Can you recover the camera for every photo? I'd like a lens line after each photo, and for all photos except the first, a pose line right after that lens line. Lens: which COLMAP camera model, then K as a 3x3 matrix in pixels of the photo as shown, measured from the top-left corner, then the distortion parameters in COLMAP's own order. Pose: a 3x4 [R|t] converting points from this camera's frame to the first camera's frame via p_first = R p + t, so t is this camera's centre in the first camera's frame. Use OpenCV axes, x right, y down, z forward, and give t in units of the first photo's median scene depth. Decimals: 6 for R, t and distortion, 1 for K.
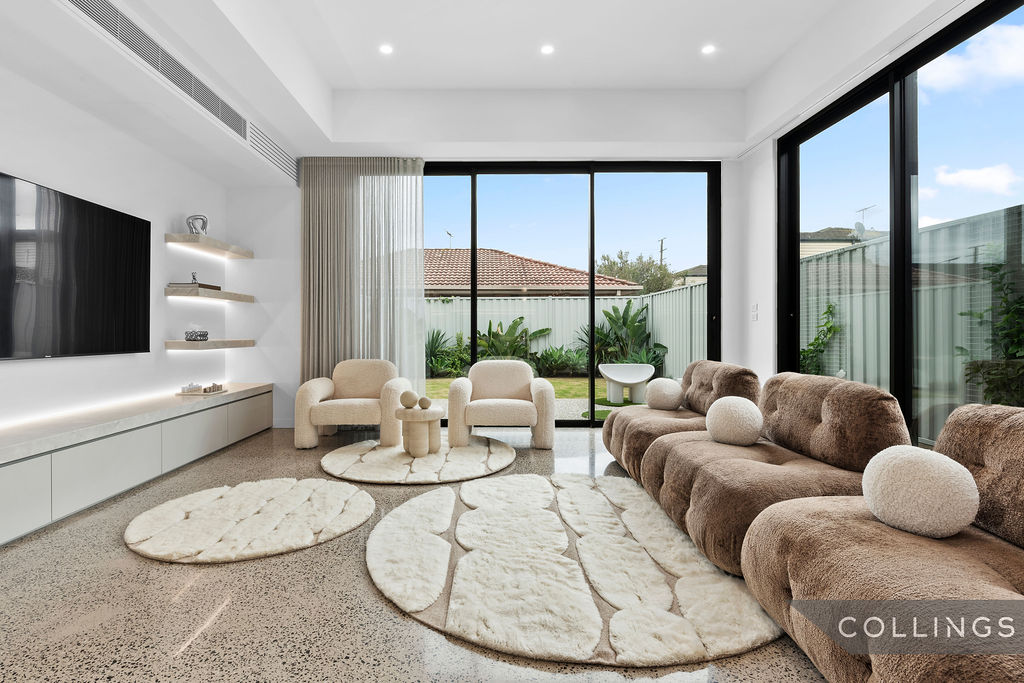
lens RADIAL K [[491.9, 0, 502.0], [0, 491.9, 325.3], [0, 0, 1]] dist [0.016236, -0.000181]
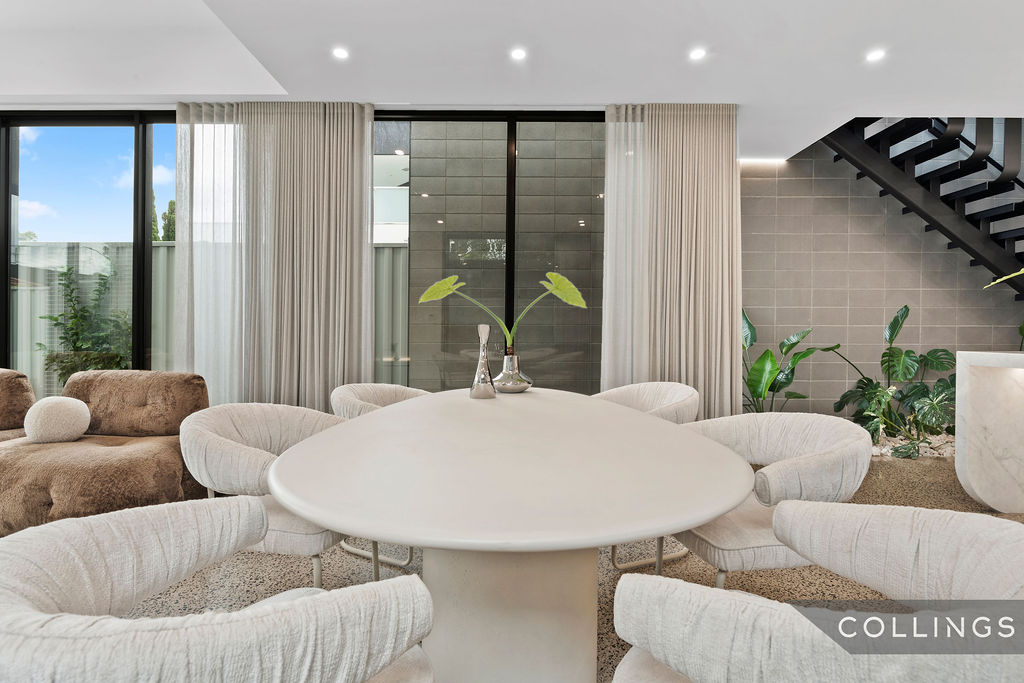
lens RADIAL K [[491.9, 0, 506.2], [0, 491.9, 334.6], [0, 0, 1]] dist [0.016236, -0.000181]
pose [[0.033991, -0.005186, 0.999409, -0.770989], [-0.014095, 0.999885, 0.005667, -0.005062], [-0.999323, -0.014279, 0.033914, -0.566526]]
